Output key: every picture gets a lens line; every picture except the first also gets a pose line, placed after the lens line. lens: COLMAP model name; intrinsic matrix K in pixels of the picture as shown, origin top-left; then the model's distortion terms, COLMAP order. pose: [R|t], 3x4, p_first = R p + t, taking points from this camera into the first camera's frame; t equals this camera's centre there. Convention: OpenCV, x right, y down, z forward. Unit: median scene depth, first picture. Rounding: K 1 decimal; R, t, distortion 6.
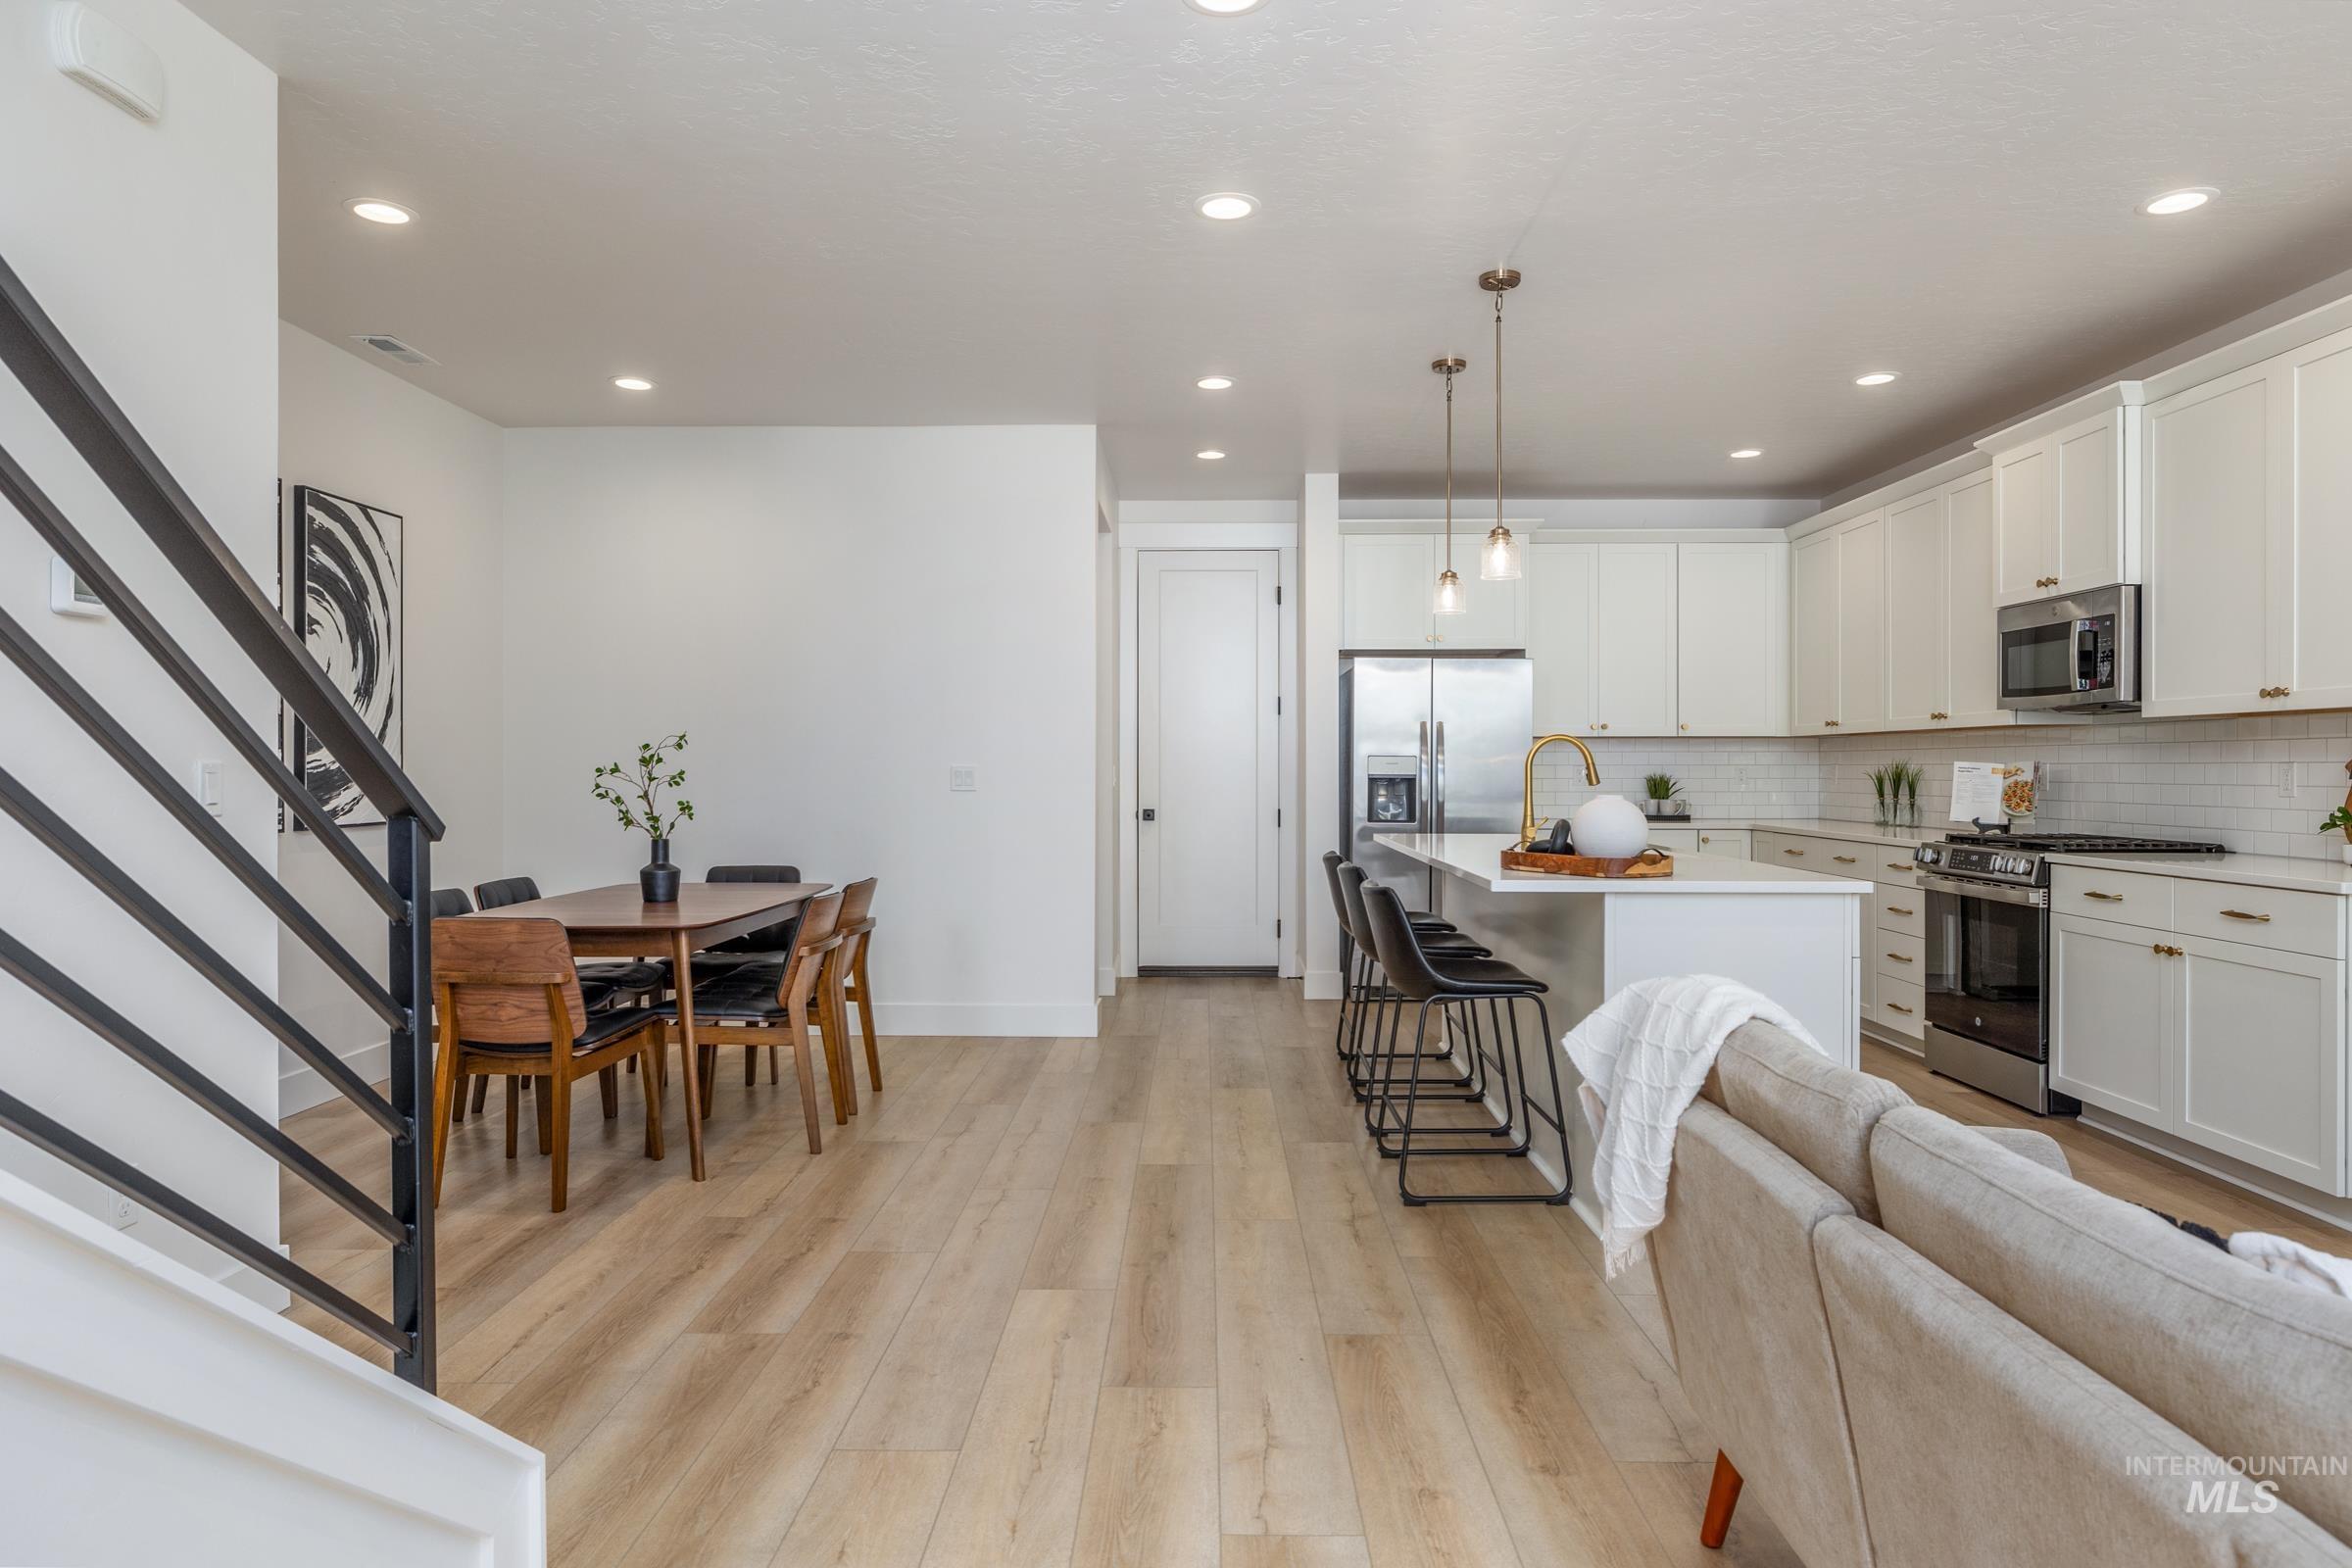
lens RADIAL K [[1387.6, 0, 1186.9], [0, 1387.6, 775.2], [0, 0, 1]] dist [-0.008871, 0.000518]
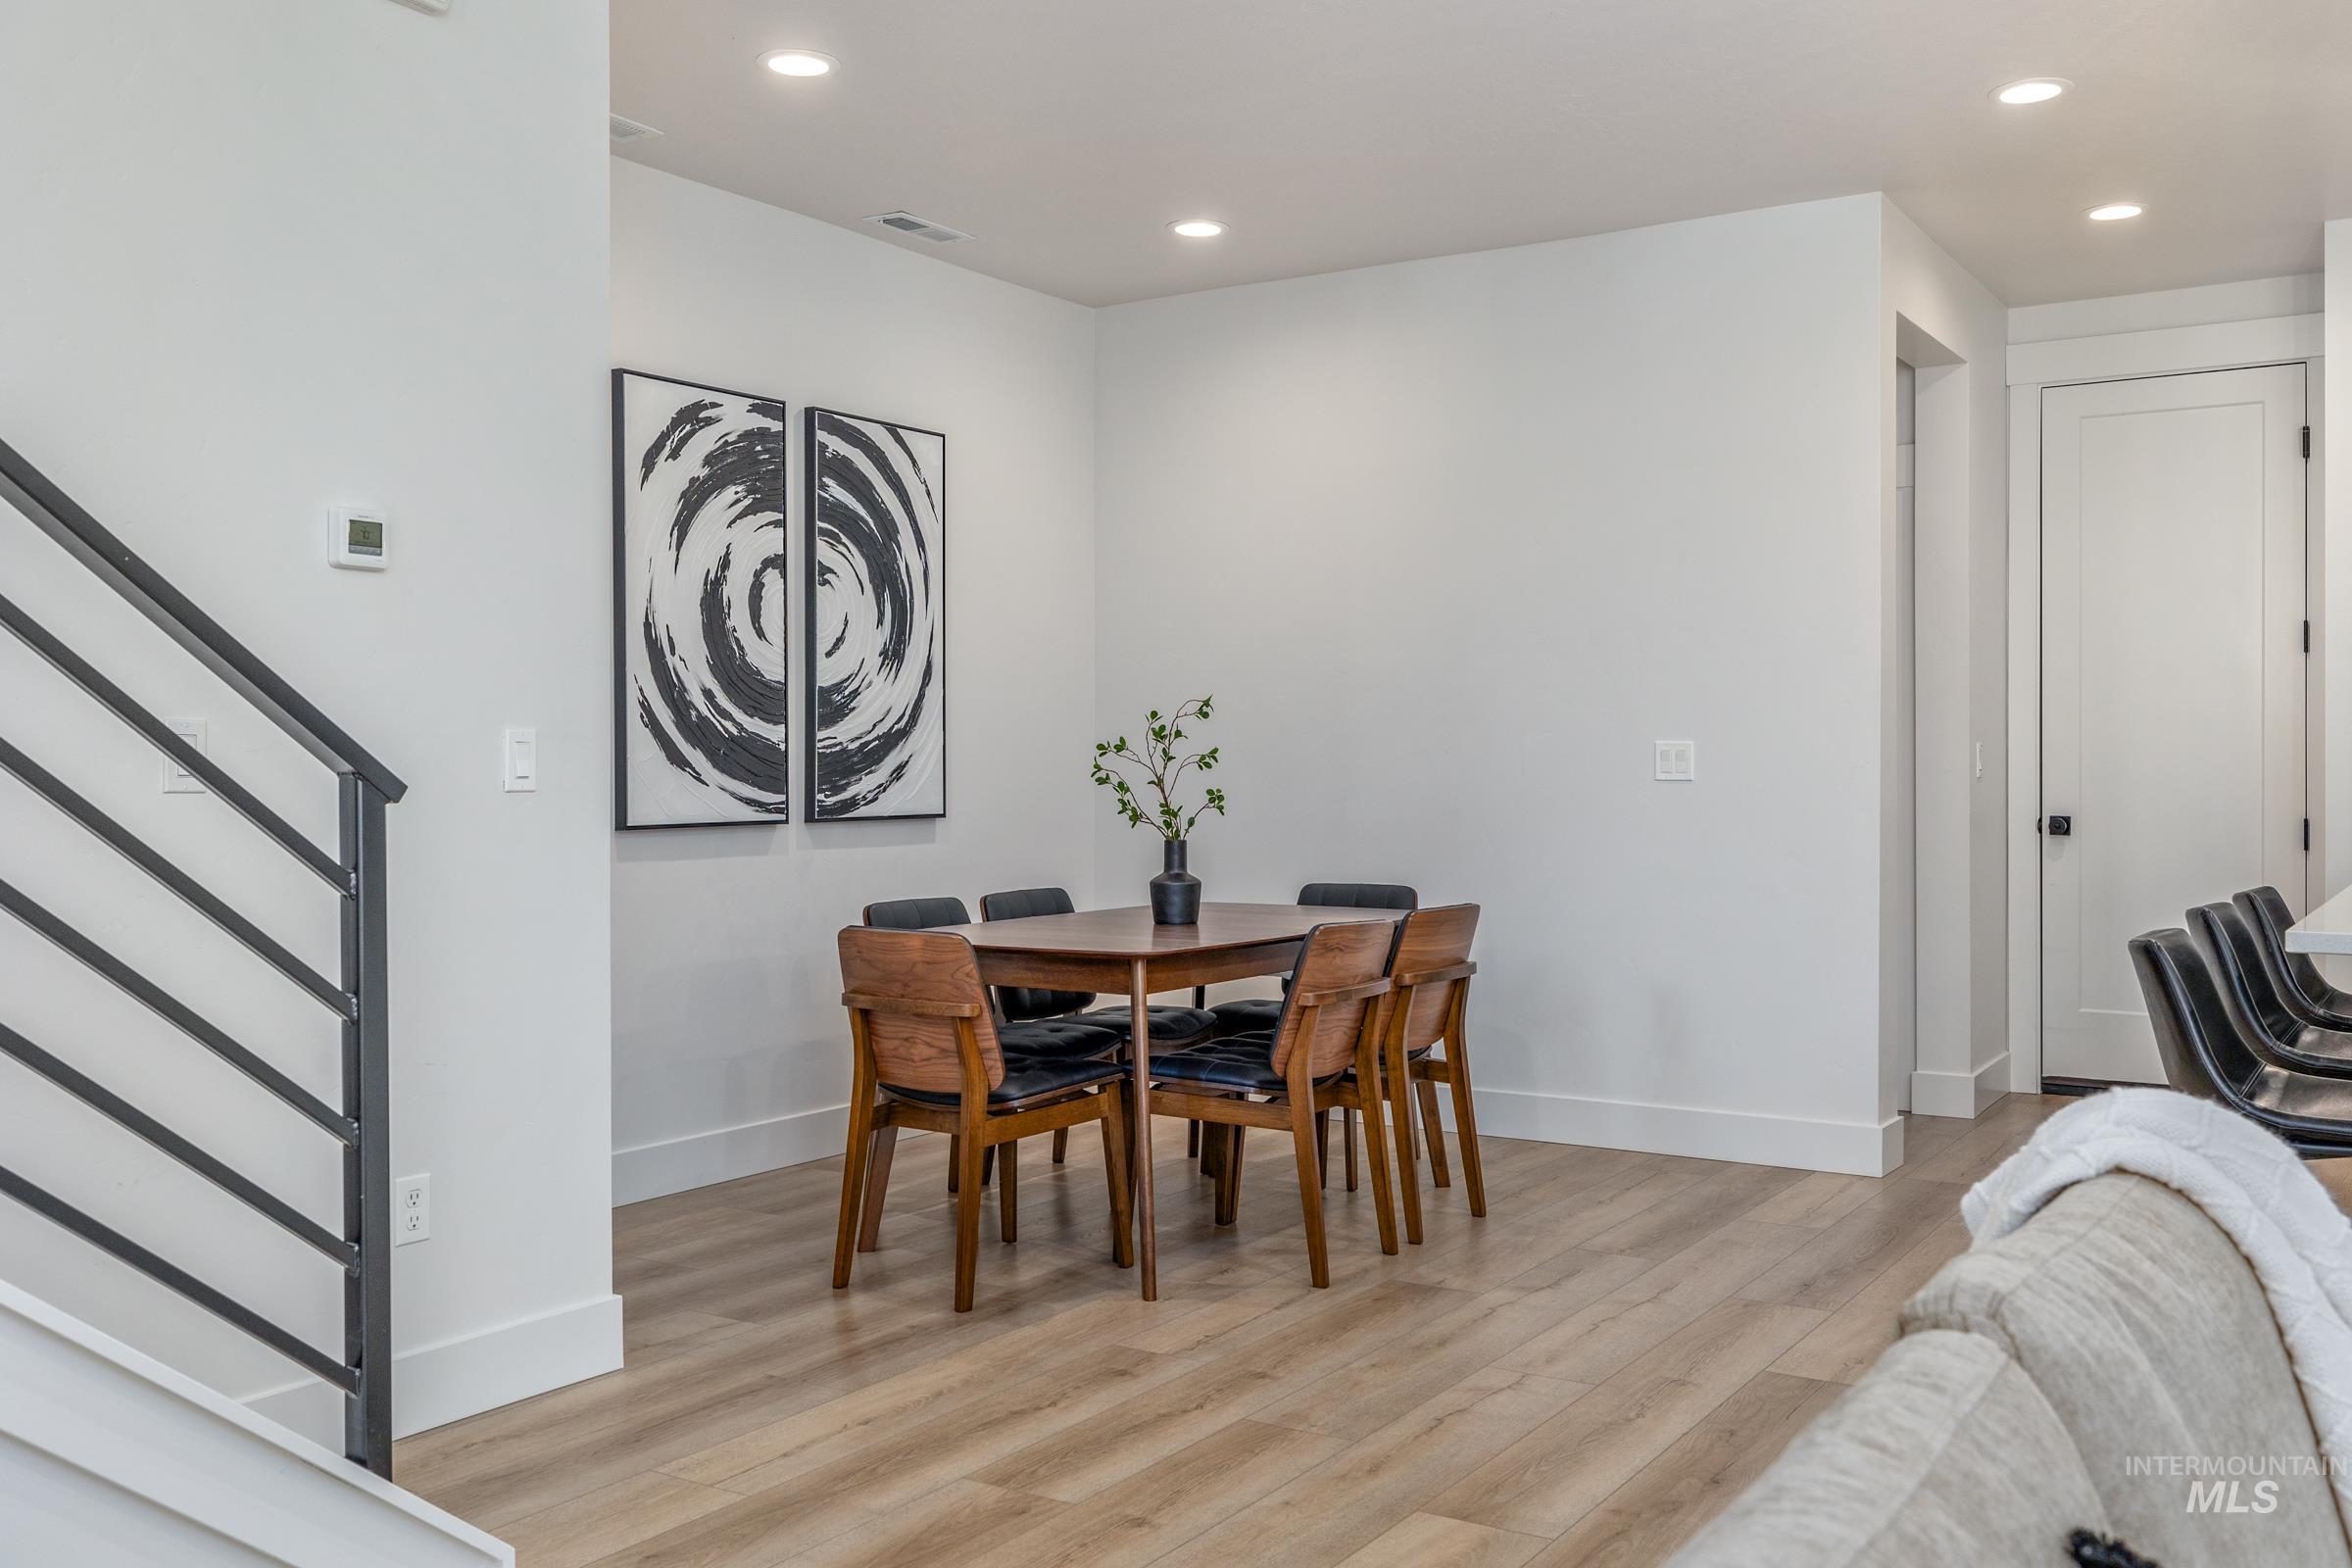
lens RADIAL K [[2067.9, 0, 1179.8], [0, 2067.9, 773.7], [0, 0, 1]] dist [0.003534, 0.006296]
pose [[0.847847, 0.000655, -0.530240, 0.194067], [-0.000756, 1.000000, 0.000027, 0.010037], [0.530240, 0.000378, 0.847847, 0.059175]]
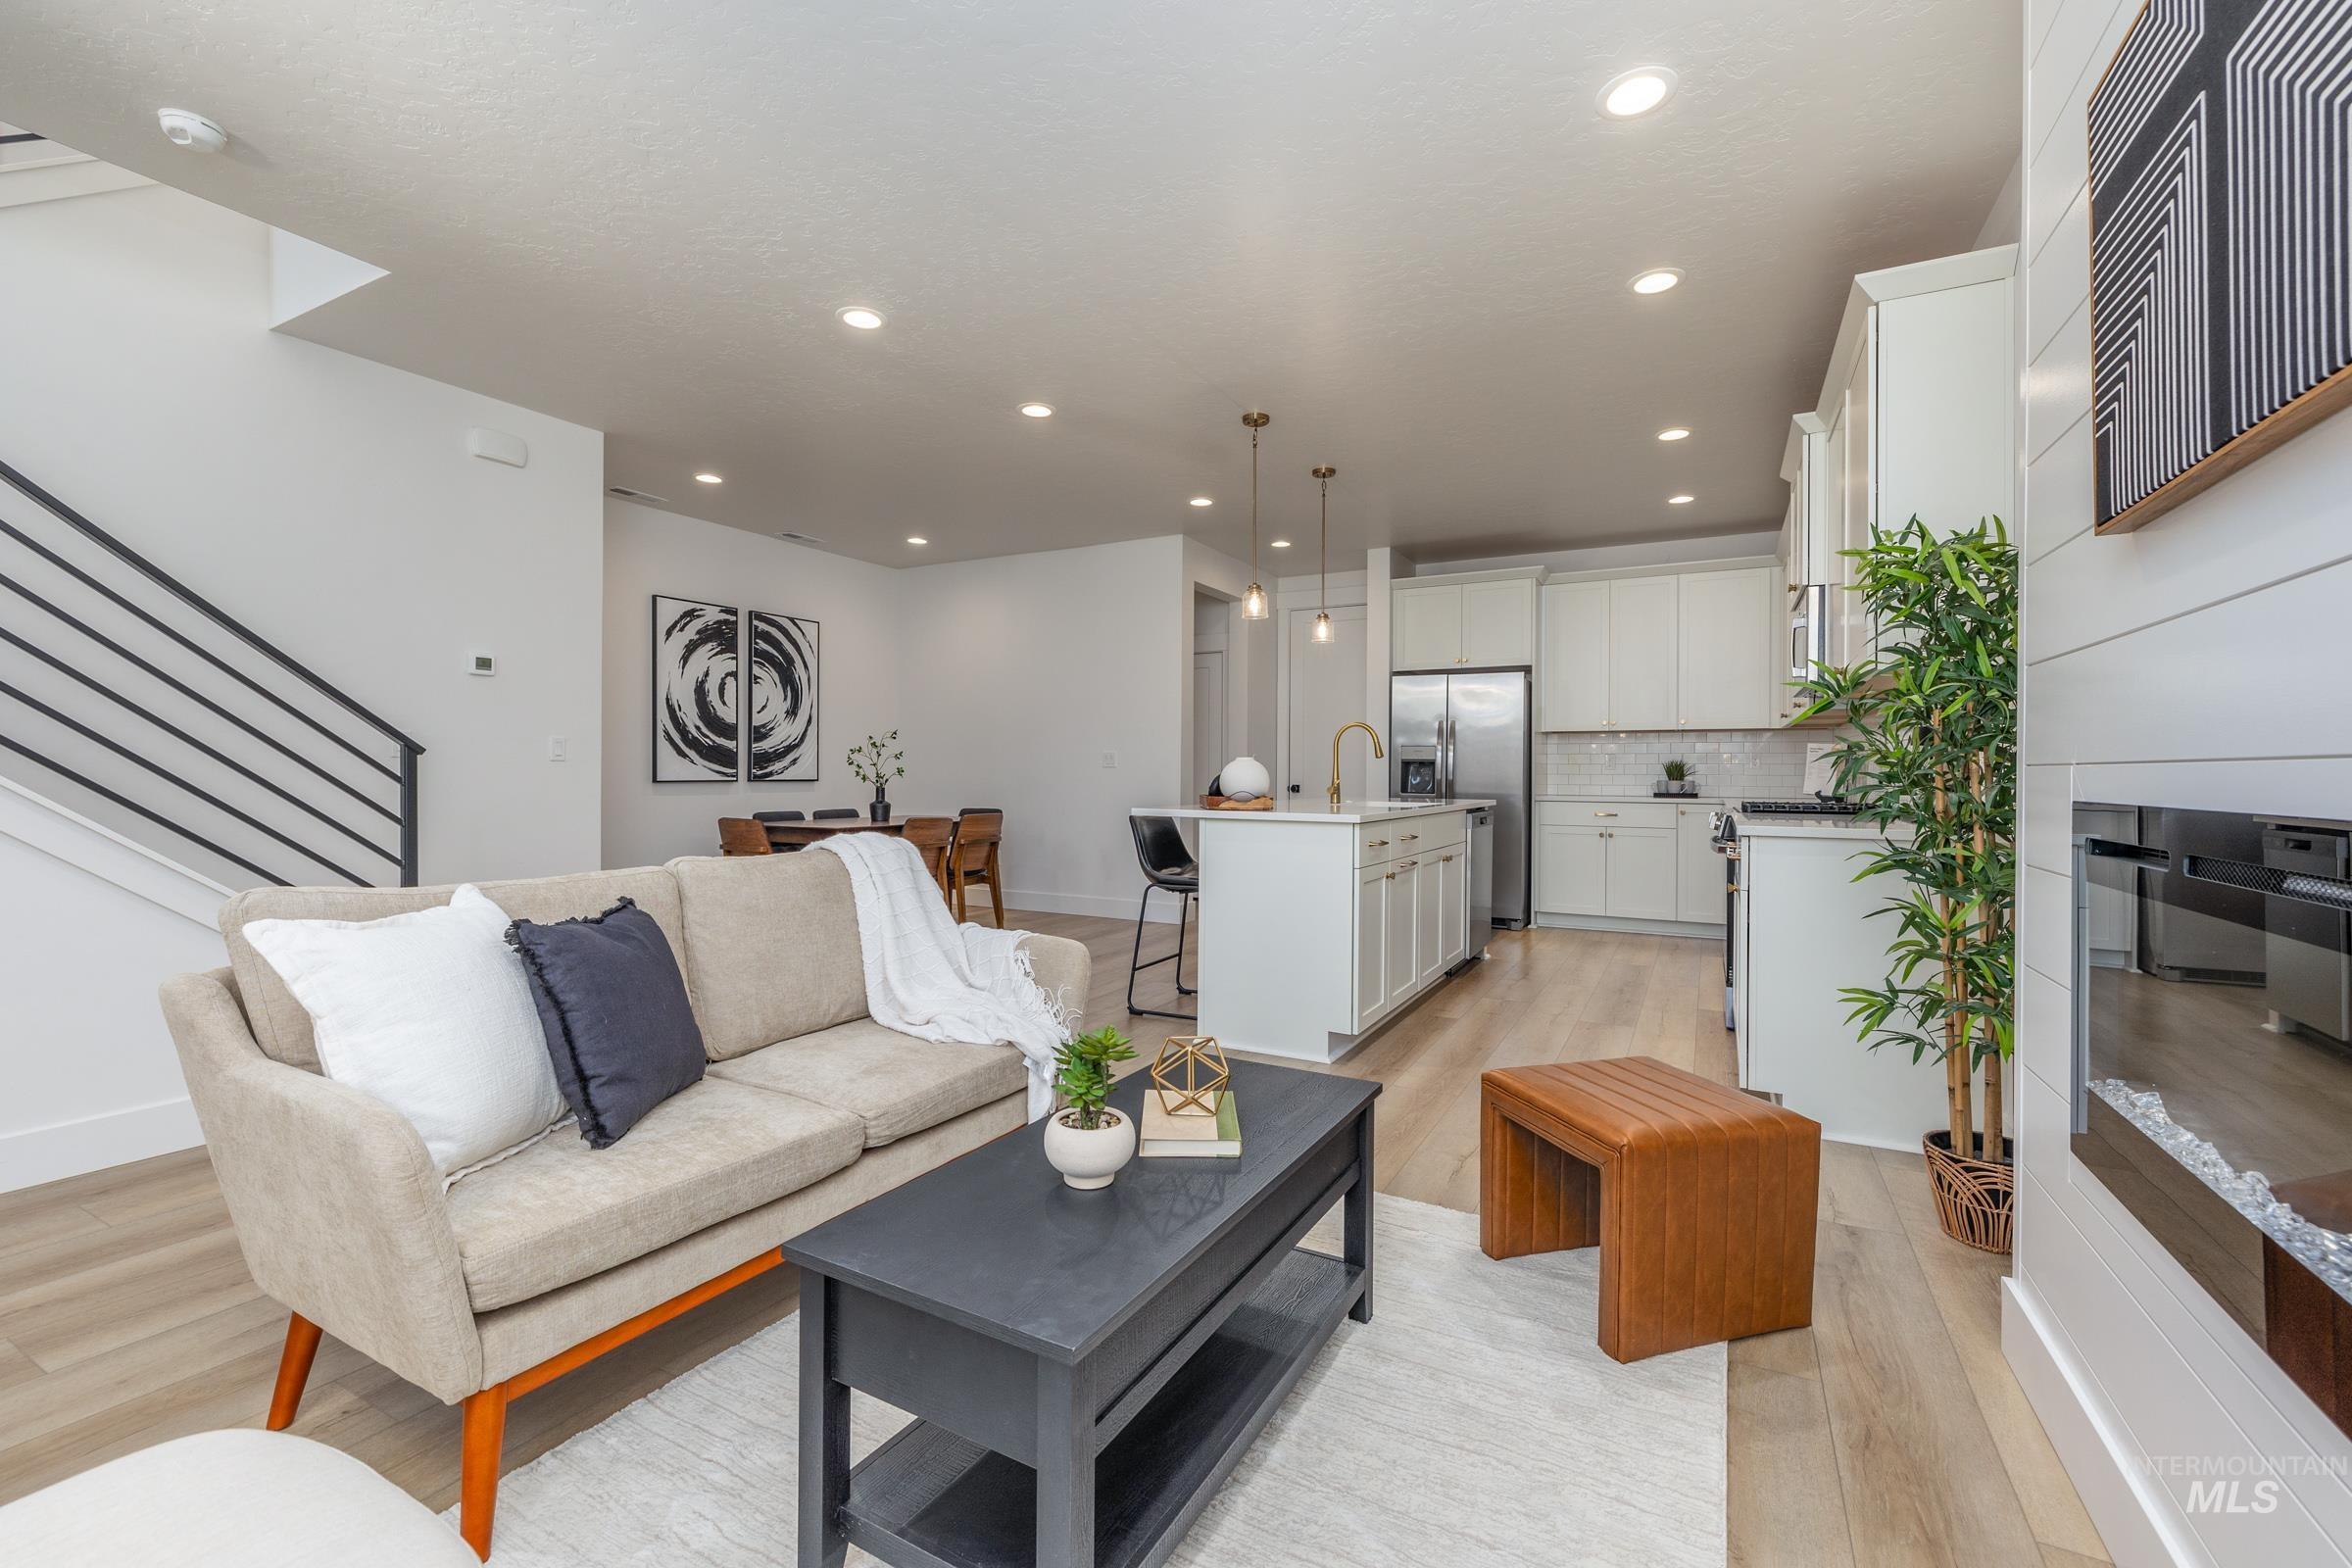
lens RADIAL K [[992.2, 0, 1180.0], [0, 992.2, 772.7], [0, 0, 1]] dist [-0.000577, -0.000156]
pose [[0.886772, 0.005147, -0.462179, 0.551458], [-0.007817, 0.999962, -0.003863, 0.026468], [0.462142, 0.007038, 0.886778, 0.004511]]
